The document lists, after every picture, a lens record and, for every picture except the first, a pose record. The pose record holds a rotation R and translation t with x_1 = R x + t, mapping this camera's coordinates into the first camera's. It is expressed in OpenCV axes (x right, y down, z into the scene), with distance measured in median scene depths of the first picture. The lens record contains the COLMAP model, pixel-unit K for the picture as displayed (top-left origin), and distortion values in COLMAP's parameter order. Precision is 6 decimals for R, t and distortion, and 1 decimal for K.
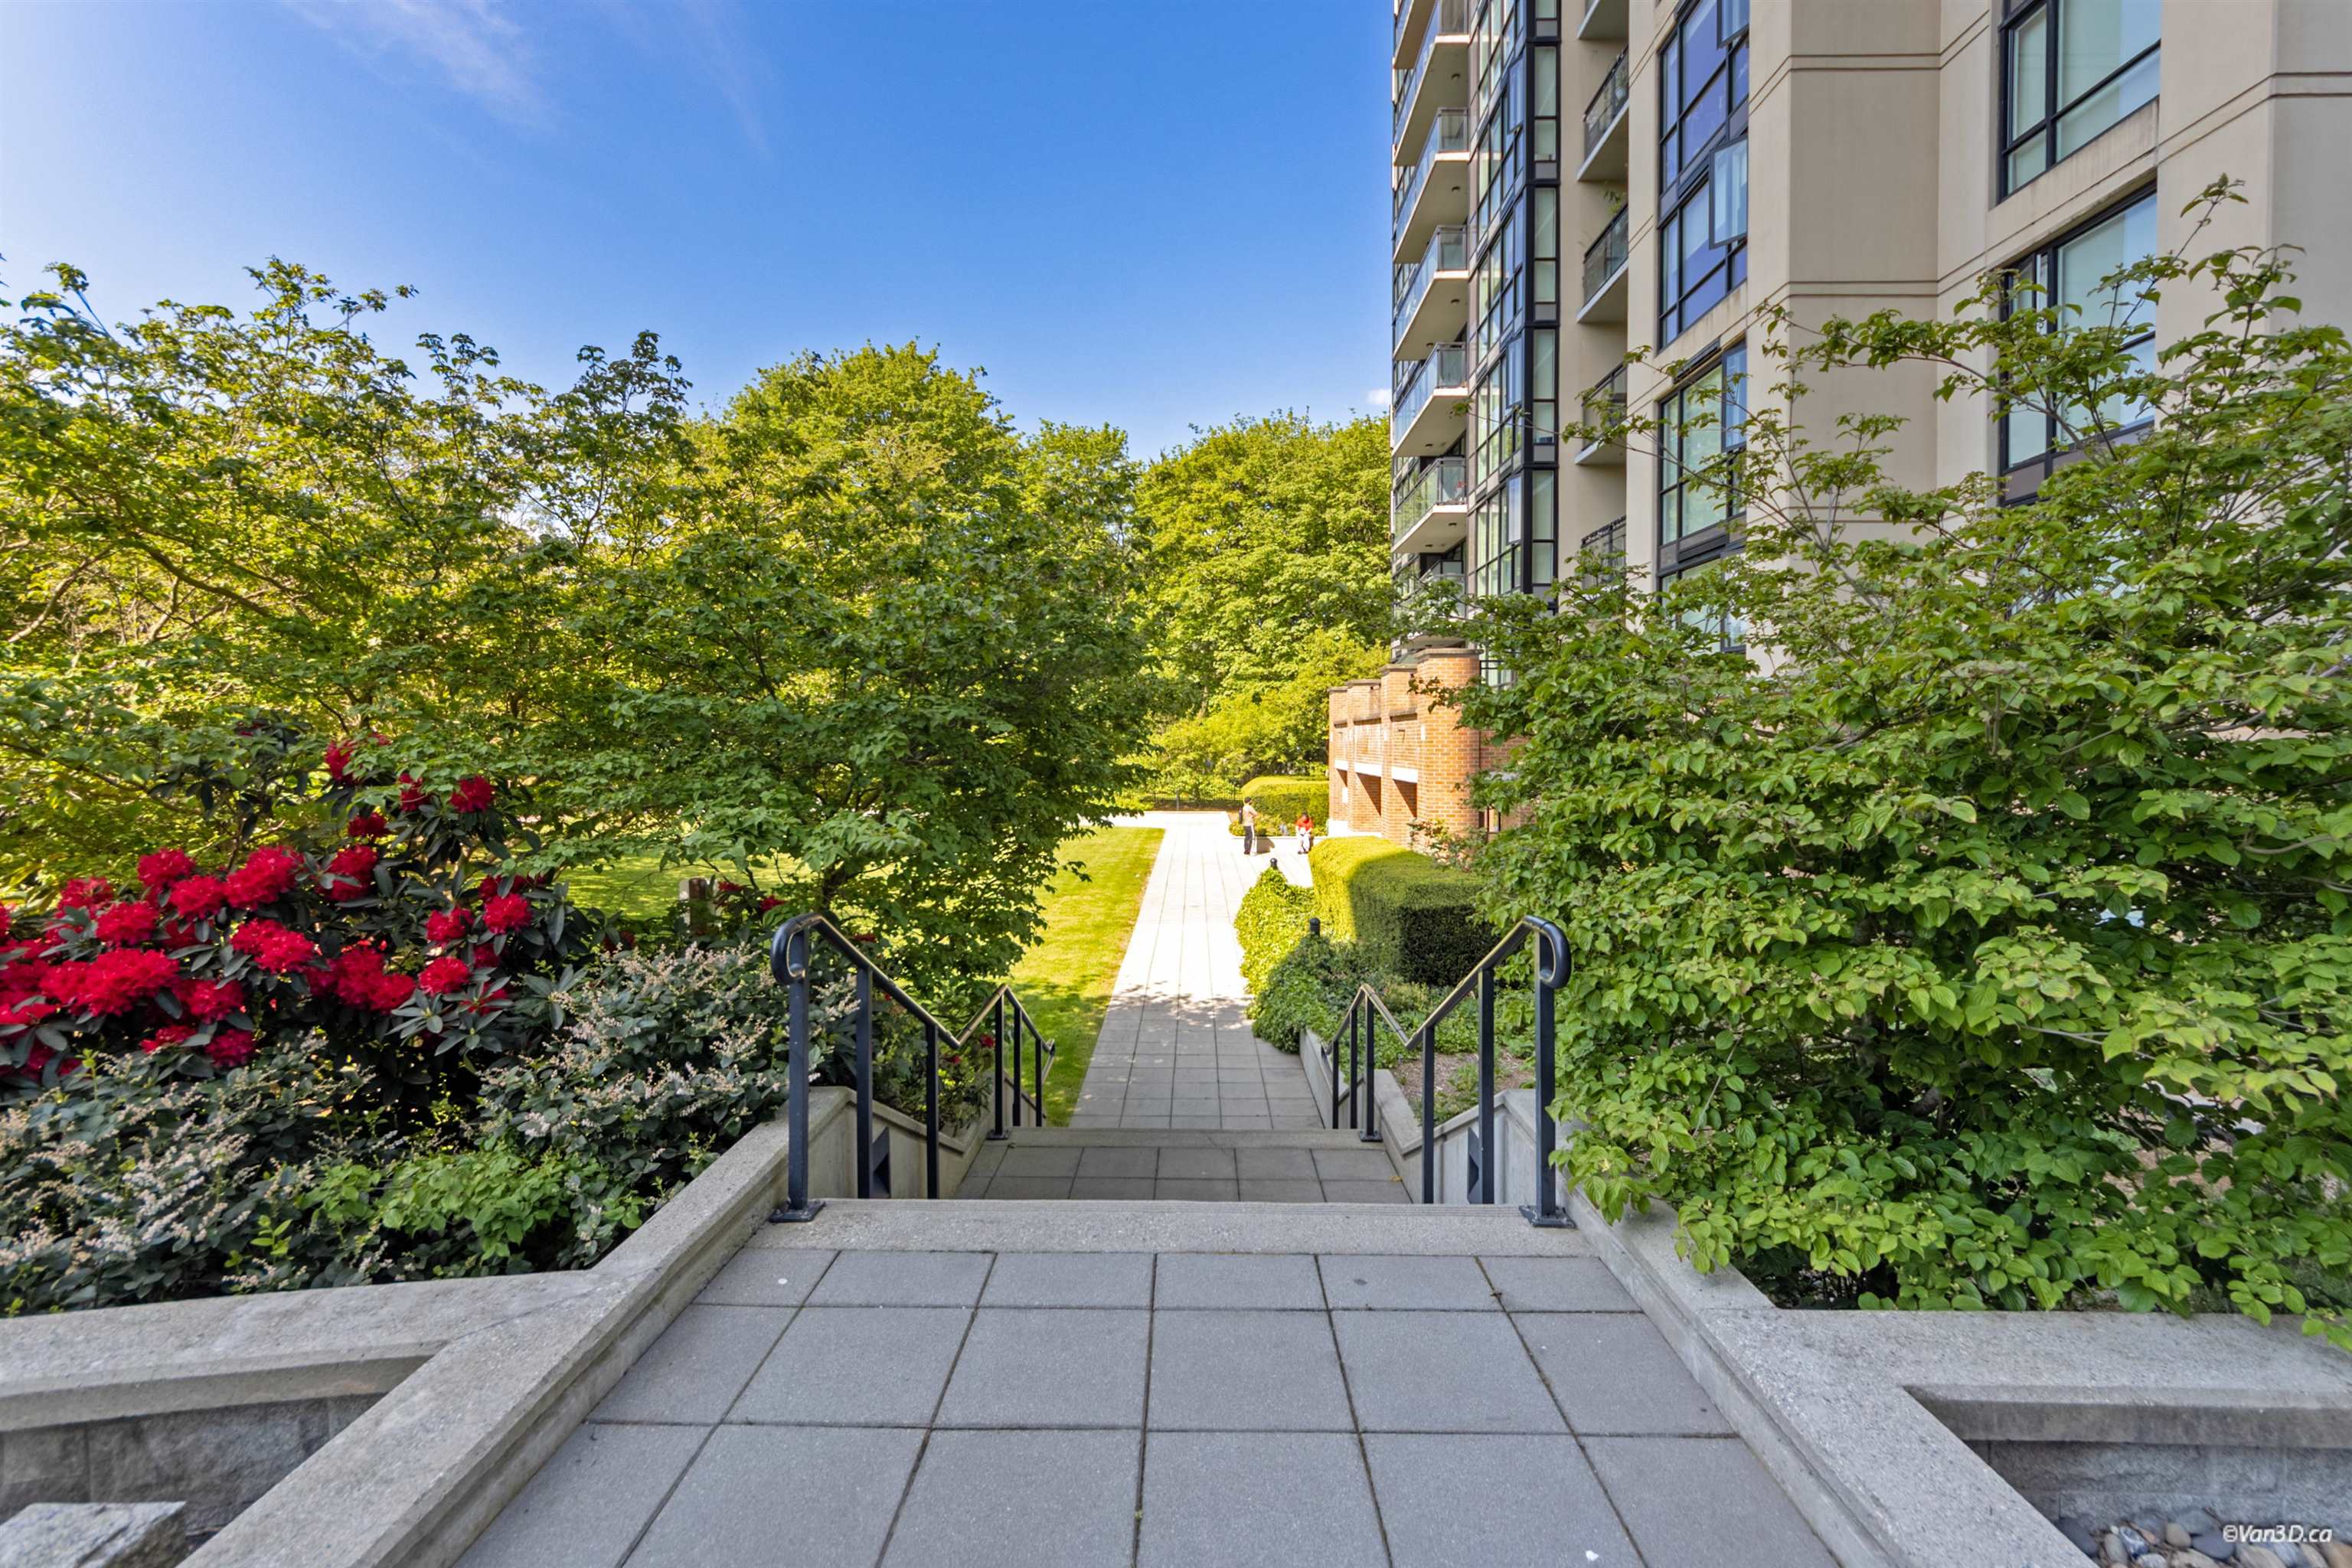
lens RADIAL K [[984.3, 0, 1176.0], [0, 984.3, 784.0], [0, 0, 1]] dist [0.003264, 0.000384]
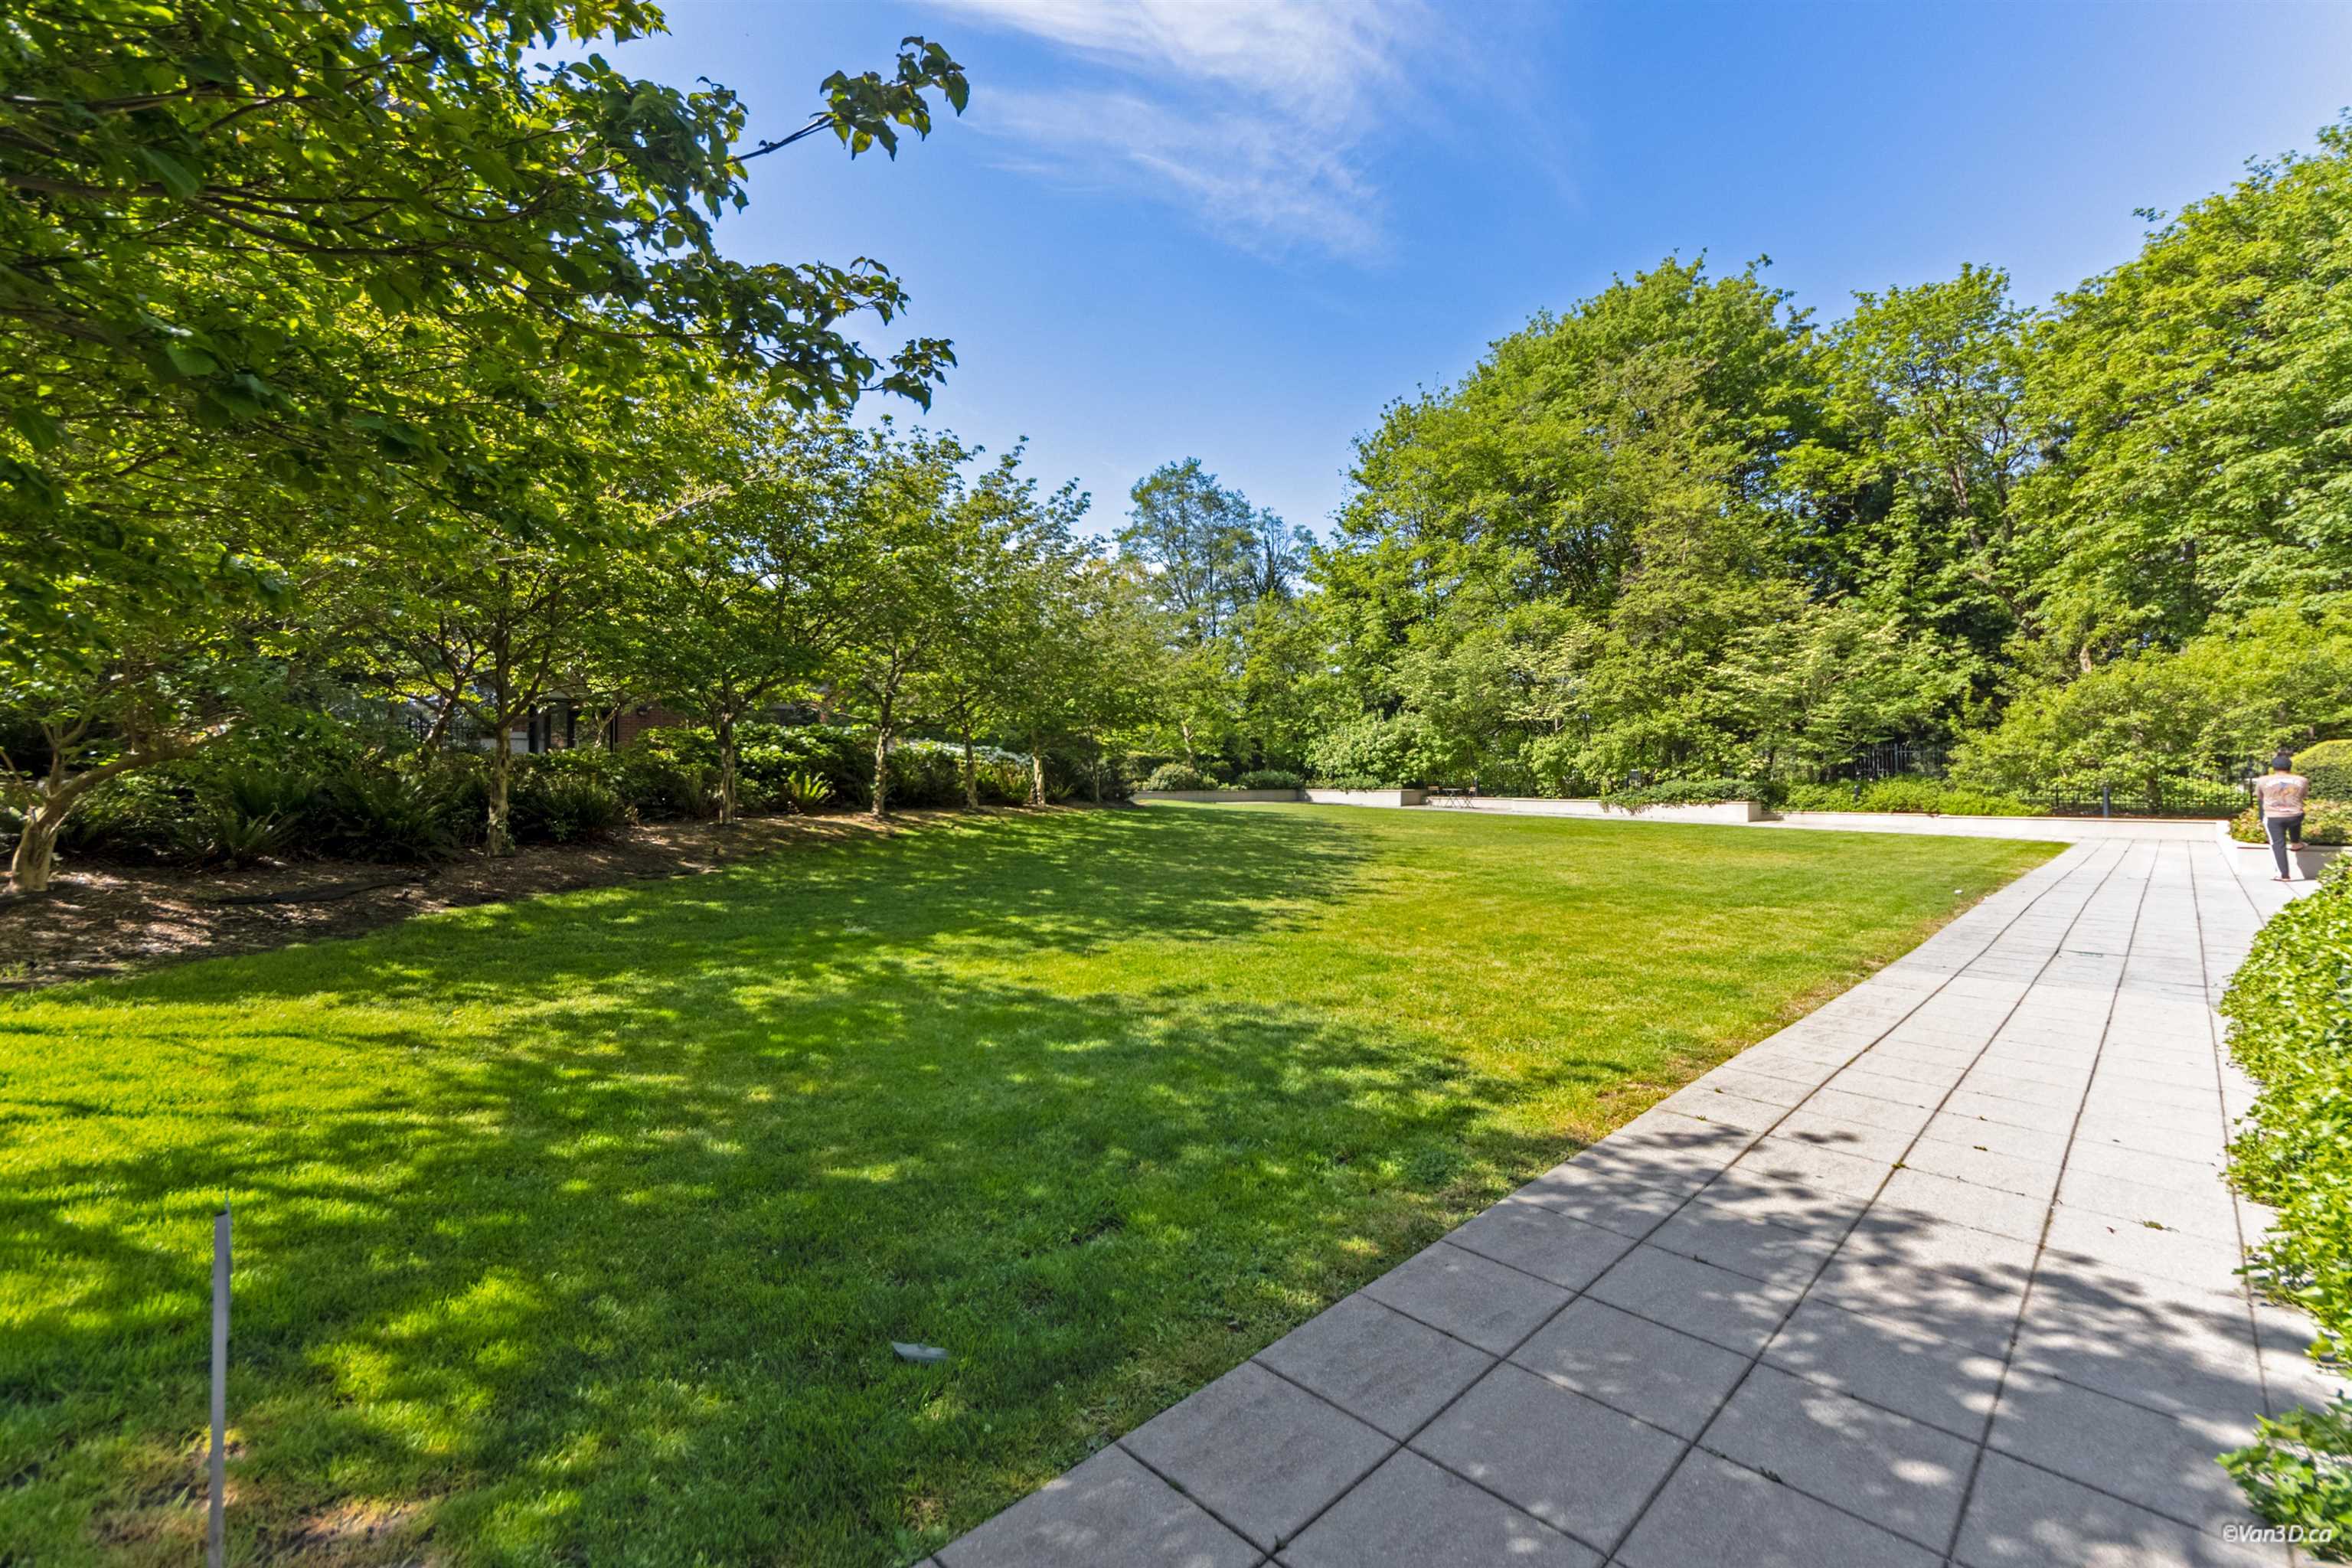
lens RADIAL K [[979.3, 0, 1169.3], [0, 979.3, 754.7], [0, 0, 1]] dist [-0.002504, -0.000659]
pose [[0.706766, -0.011221, -0.707359, 0.013783], [-0.035150, 0.998082, -0.050953, 0.028027], [0.706574, 0.060876, 0.705016, 0.151688]]
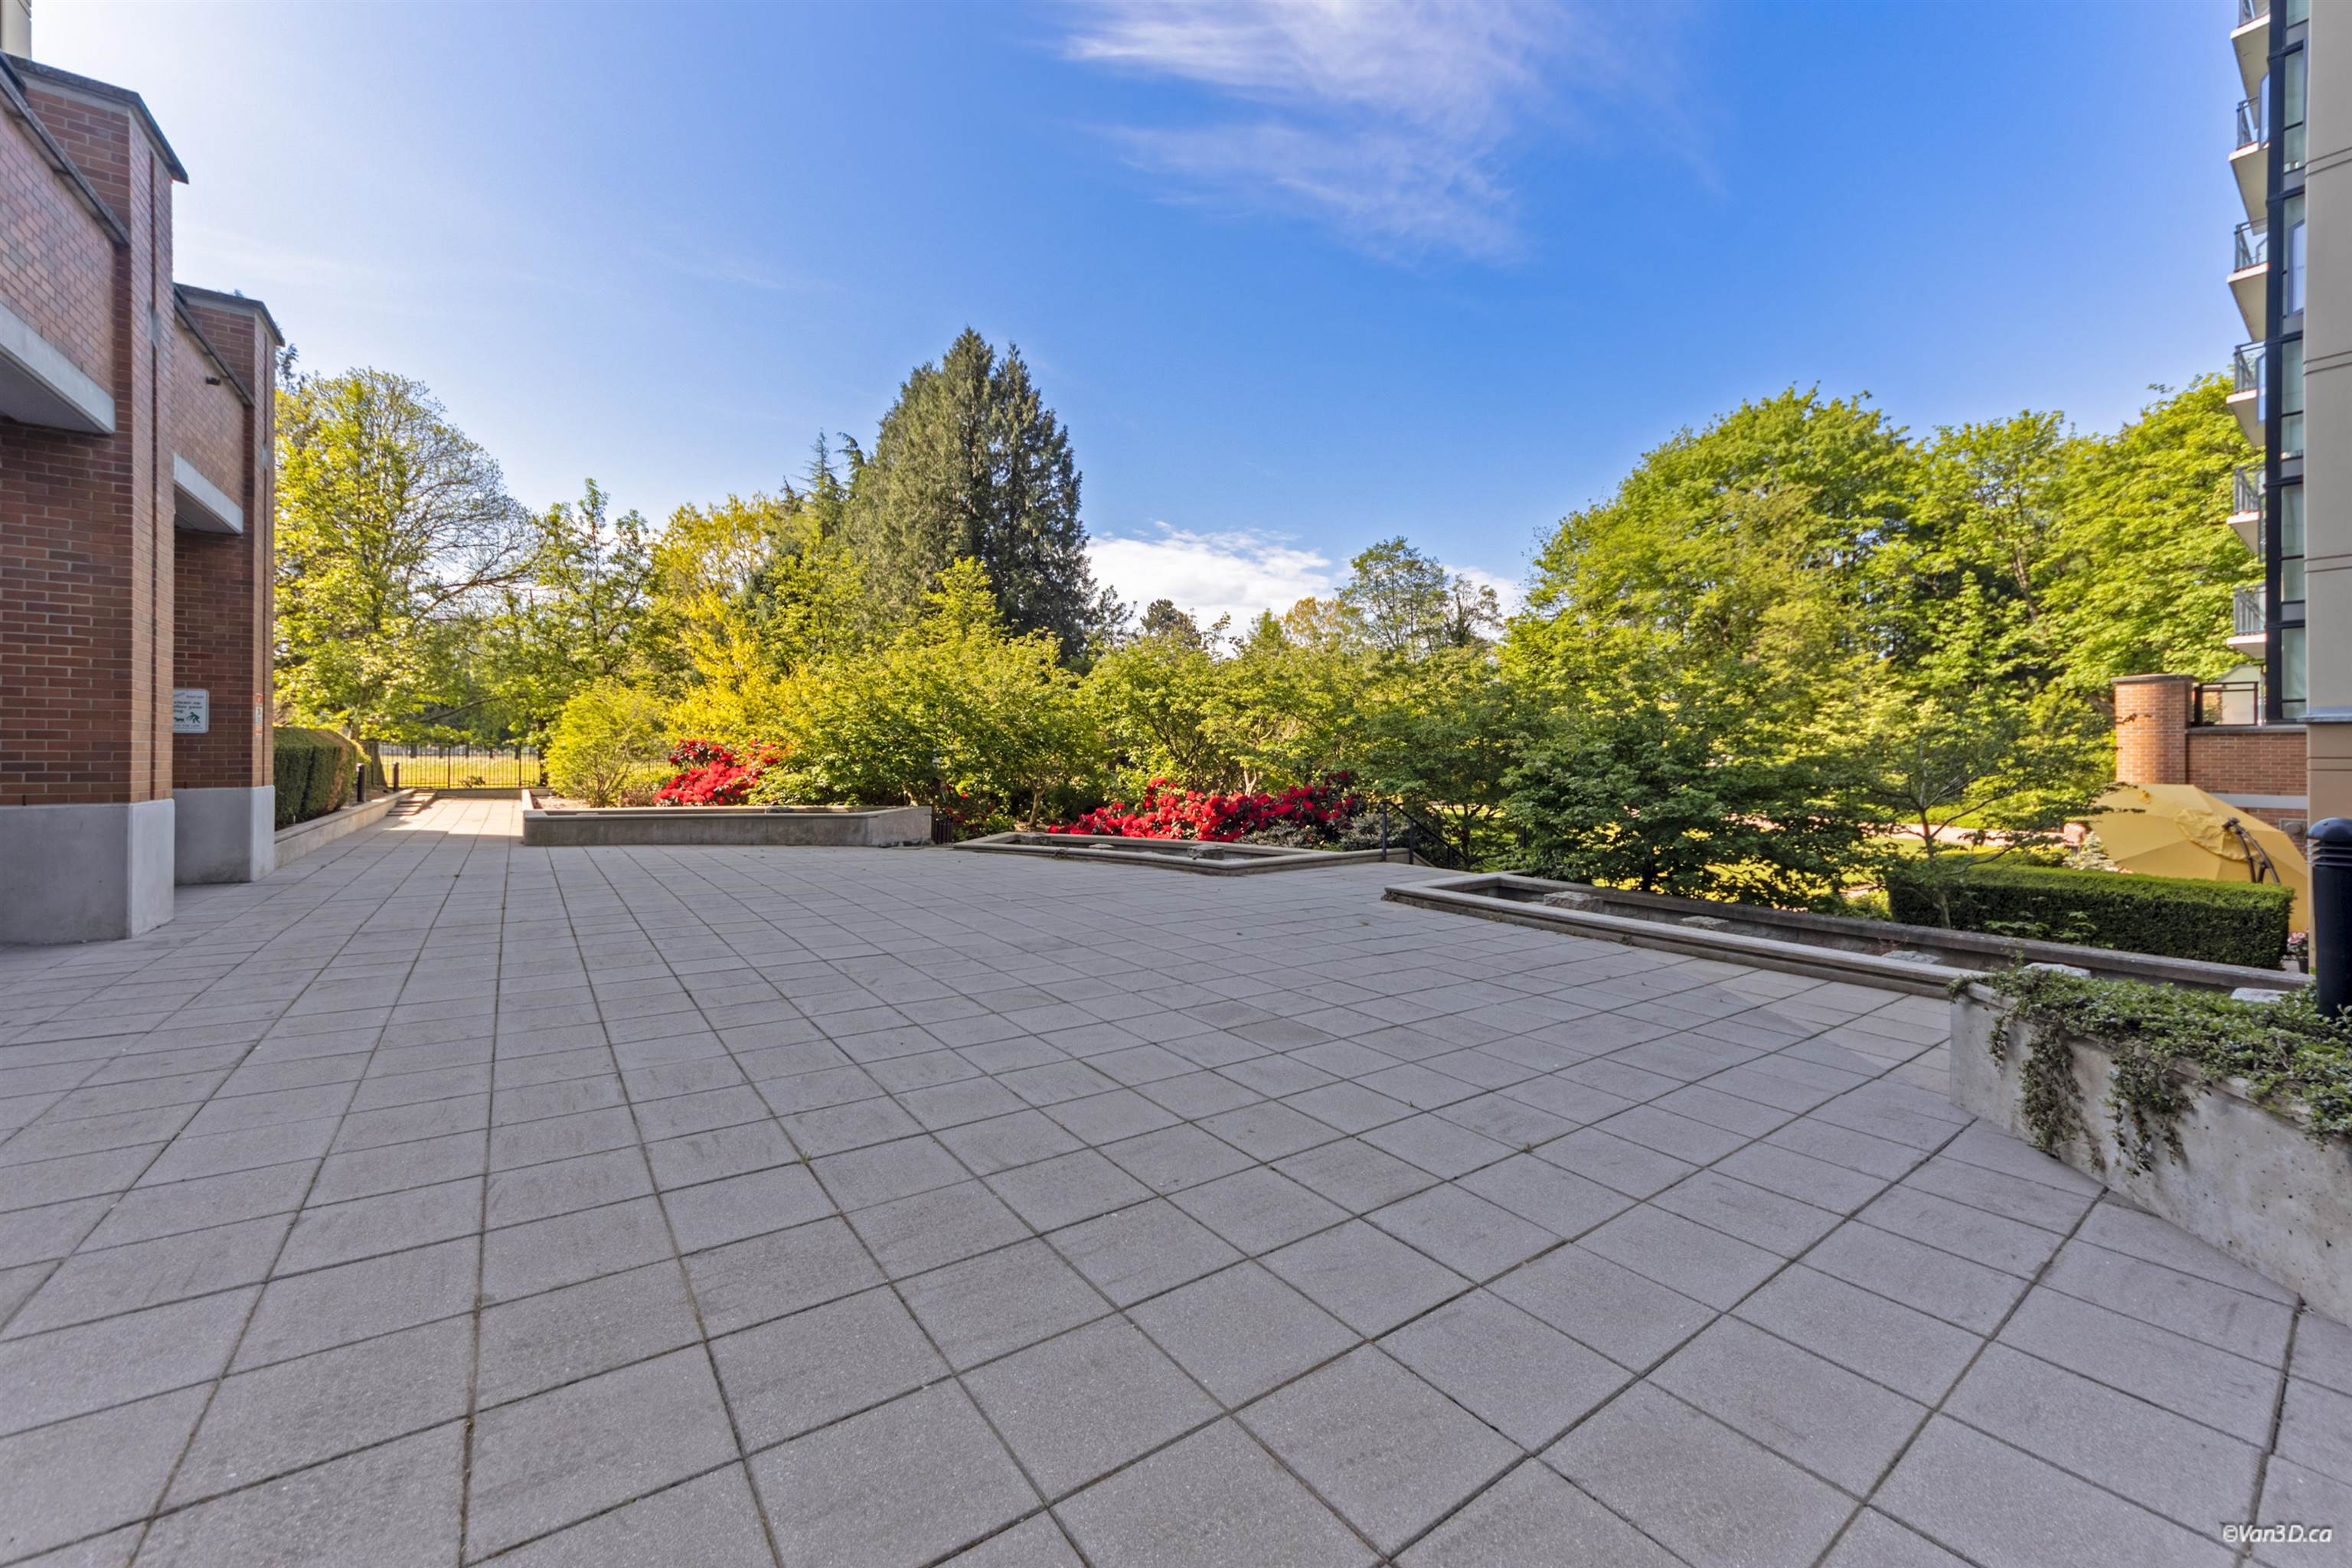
lens RADIAL K [[902.7, 0, 1180.4], [0, 902.7, 749.1], [0, 0, 1]] dist [0.001639, -0.000379]
pose [[0.603941, 0.003617, -0.797021, 0.128499], [-0.039467, 0.998899, -0.025373, 0.001590], [0.796051, 0.046780, 0.603418, -0.125463]]
